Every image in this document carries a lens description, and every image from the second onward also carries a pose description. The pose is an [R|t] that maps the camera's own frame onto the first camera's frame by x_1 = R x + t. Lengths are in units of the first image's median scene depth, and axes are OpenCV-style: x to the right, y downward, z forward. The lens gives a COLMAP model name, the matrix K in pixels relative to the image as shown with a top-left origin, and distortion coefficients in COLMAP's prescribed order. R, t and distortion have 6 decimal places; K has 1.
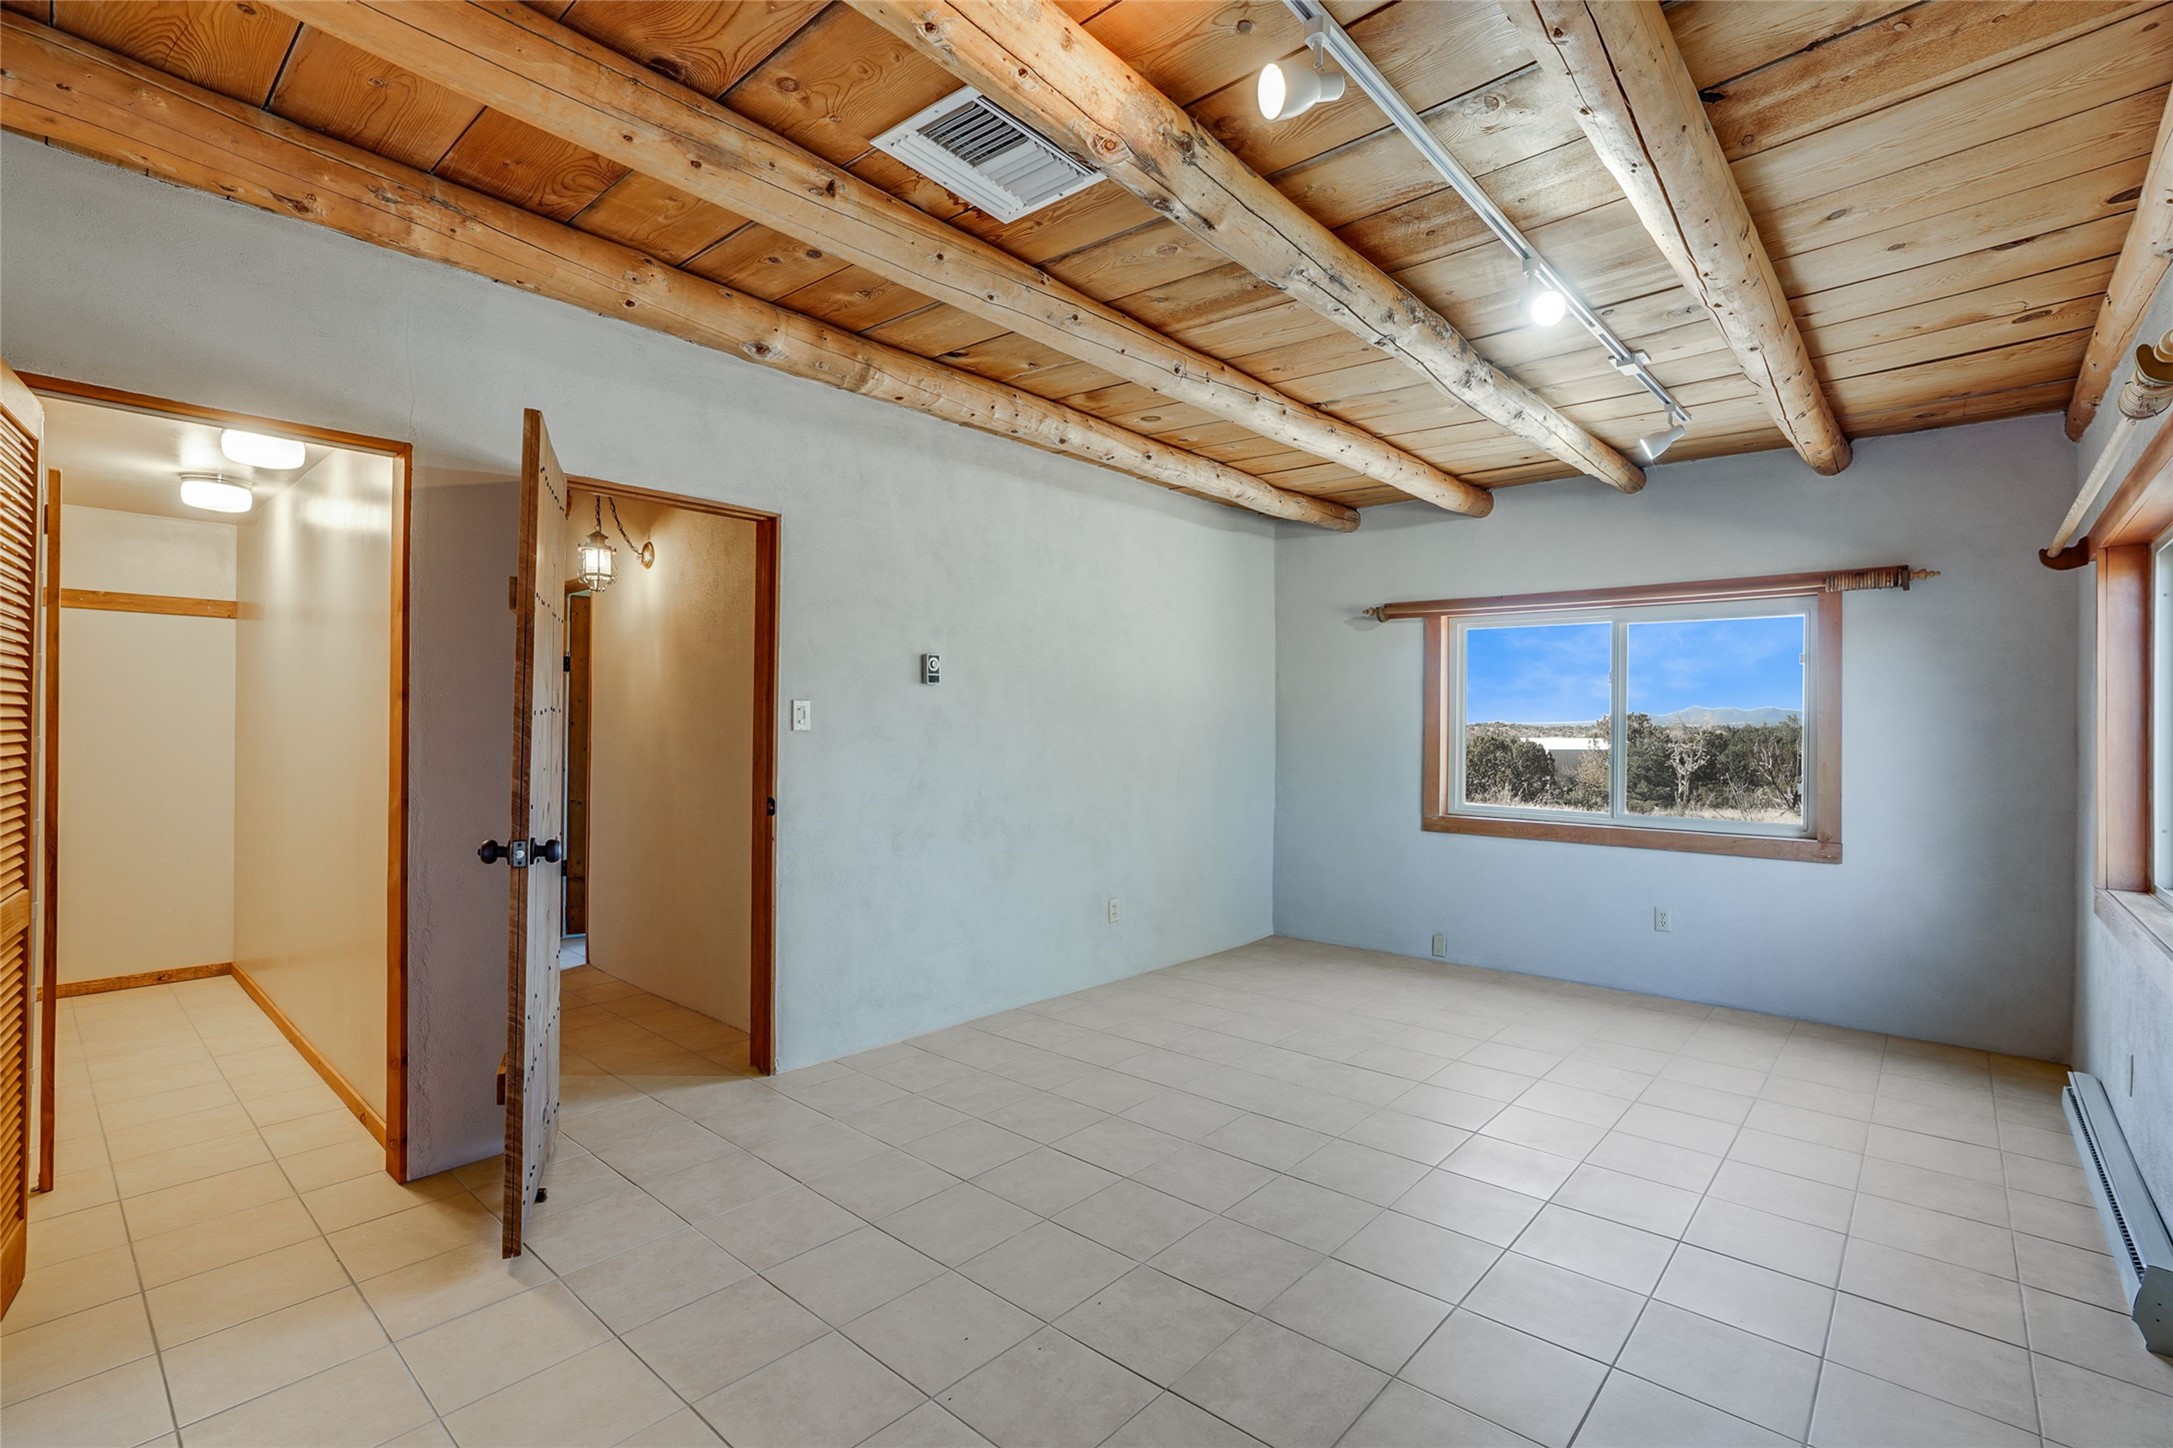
lens RADIAL K [[981.4, 0, 1095.8], [0, 981.4, 723.4], [0, 0, 1]] dist [-0.062041, 0.028240]
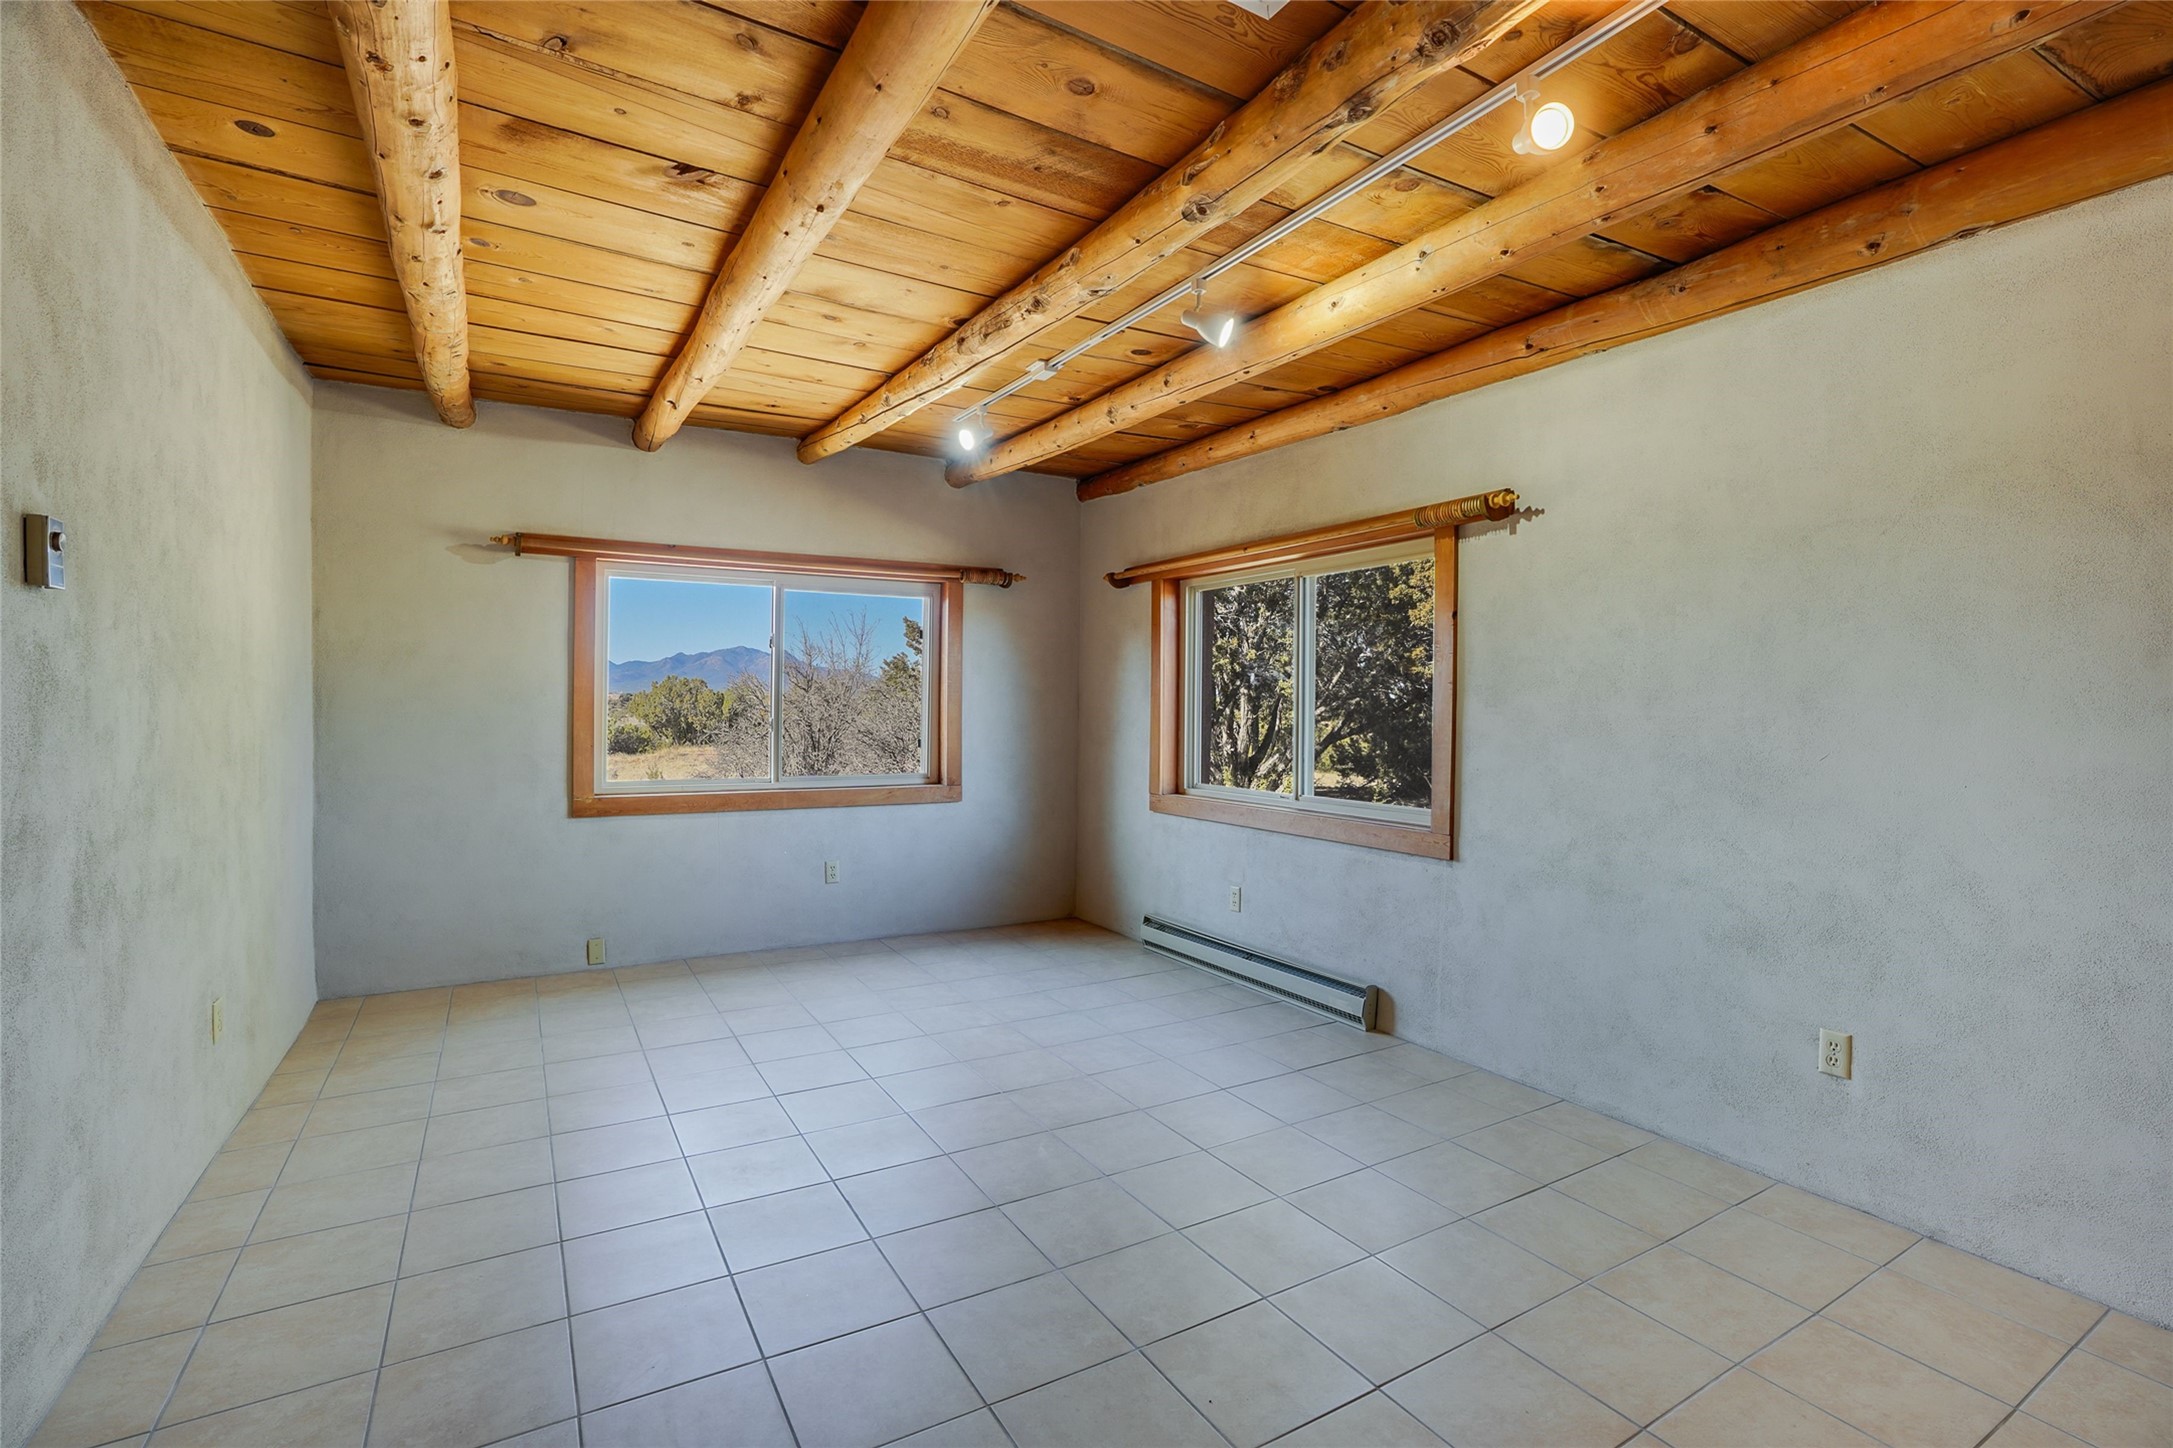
lens RADIAL K [[999.1, 0, 1086.5], [0, 999.1, 724.0], [0, 0, 1]] dist [-0.073366, 0.027540]
pose [[0.314997, -0.029188, 0.948644, -0.576538], [-0.006811, 0.999432, 0.033013, 0.002171], [-0.949068, -0.016860, 0.314619, 0.617929]]
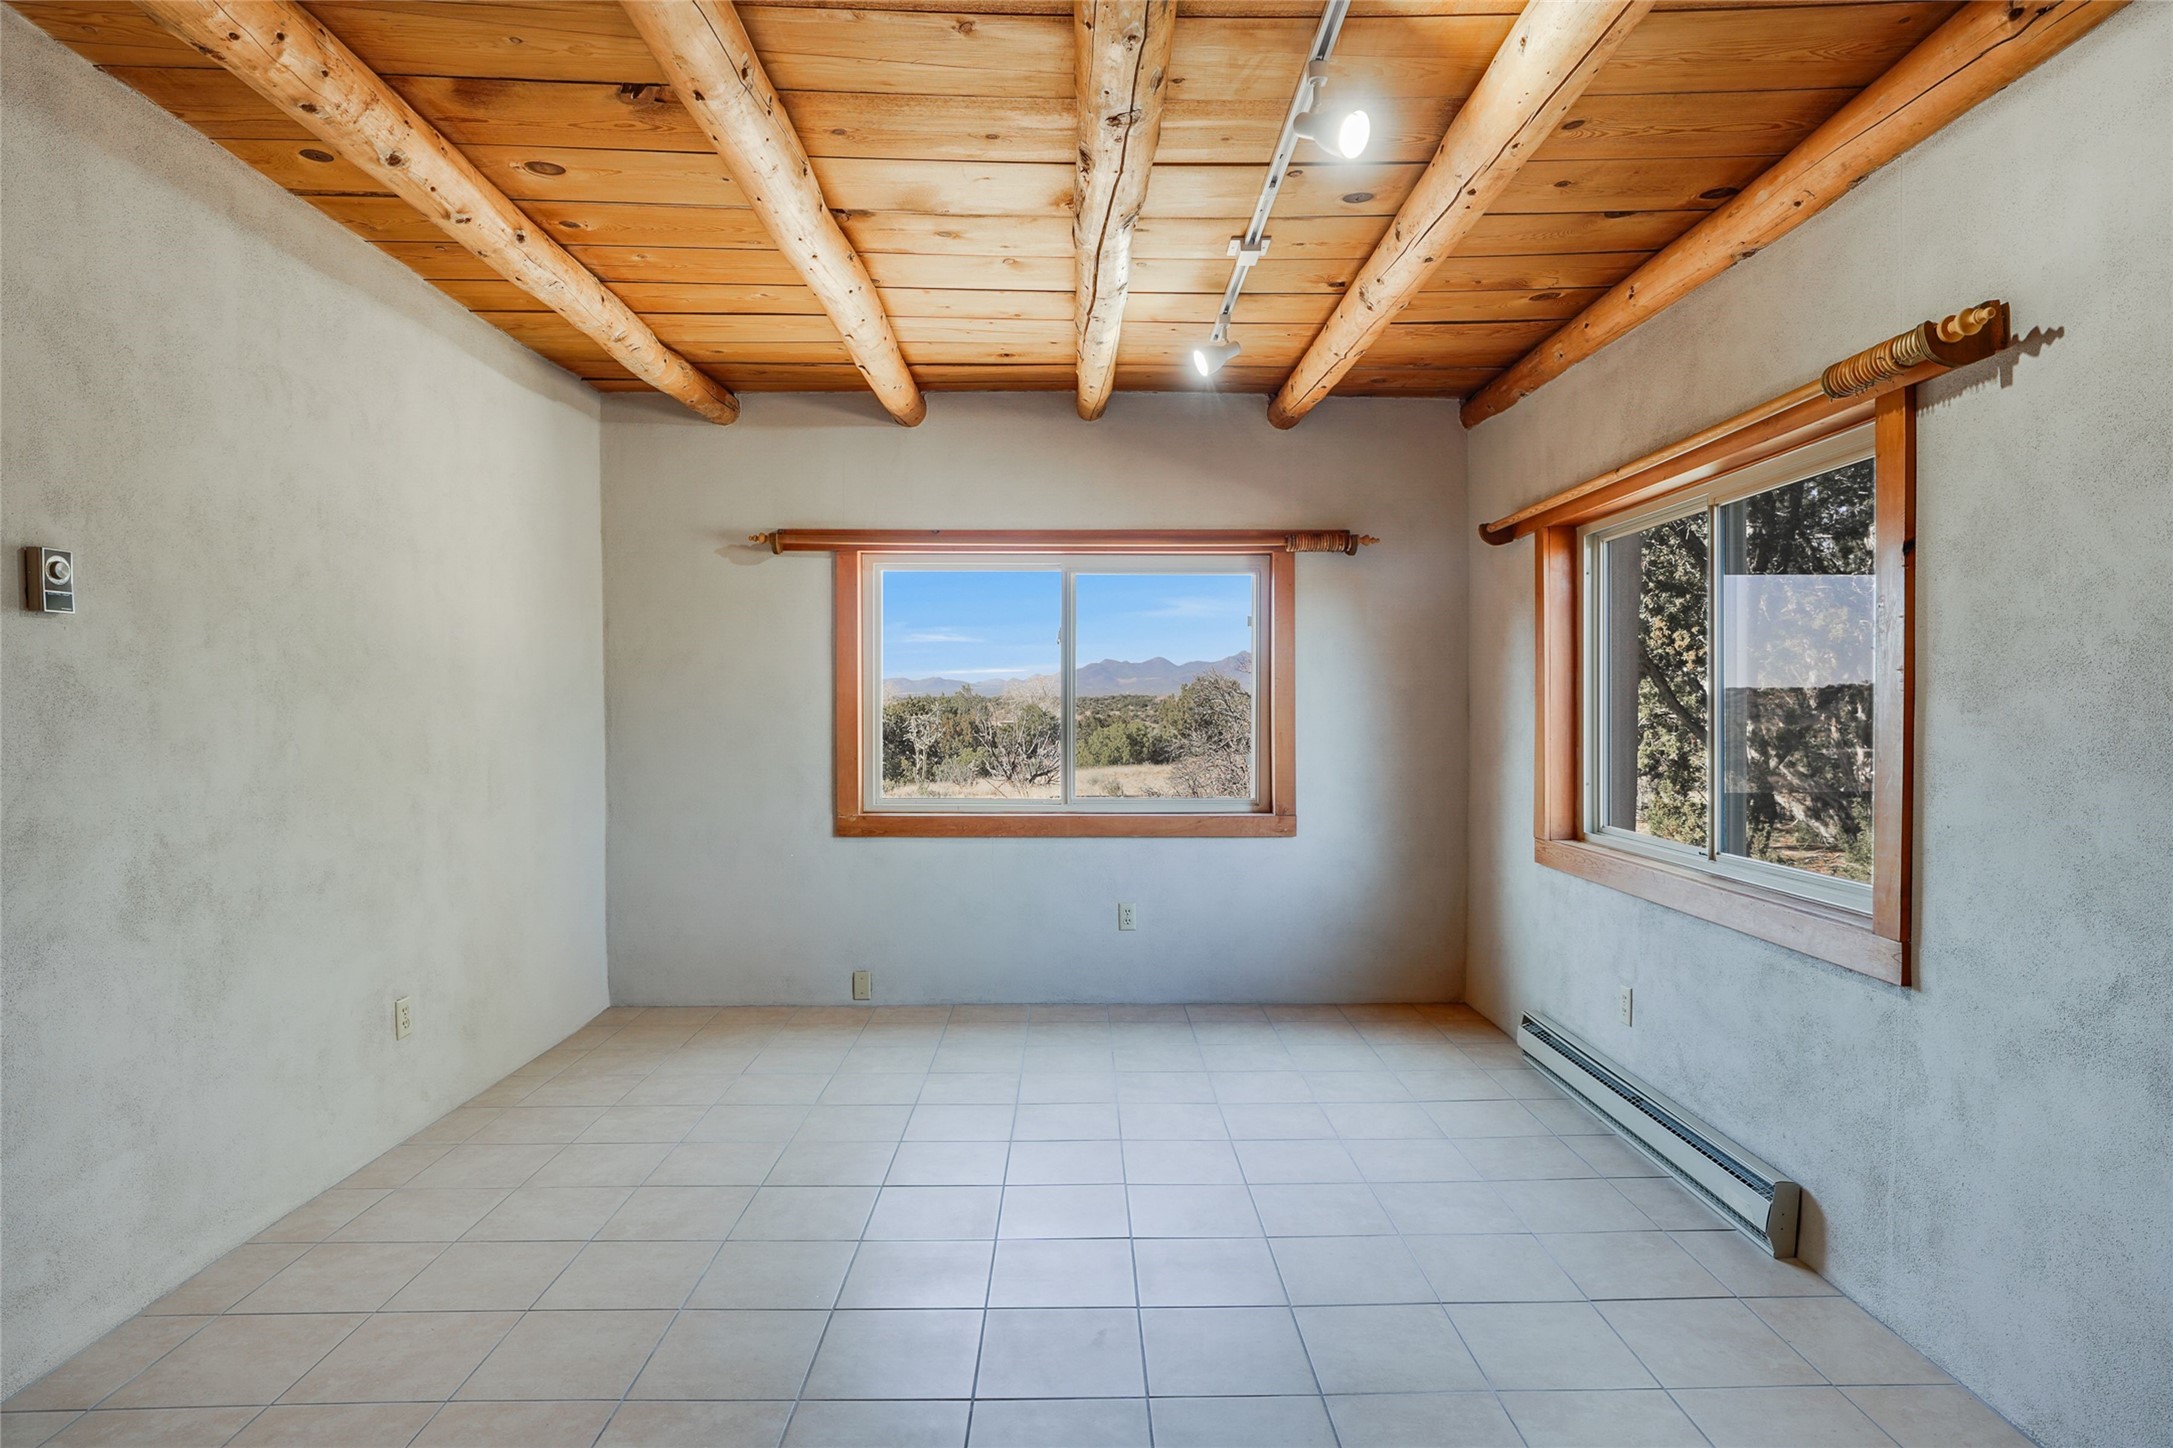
lens RADIAL K [[1188.3, 0, 1086.5], [0, 1188.3, 724.0], [0, 0, 1]] dist [-0.056285, 0.036852]
pose [[0.741205, -0.022699, 0.670895, -0.244914], [0.006627, 0.999627, 0.026499, 0.001443], [-0.671246, -0.015195, 0.741079, 0.365597]]
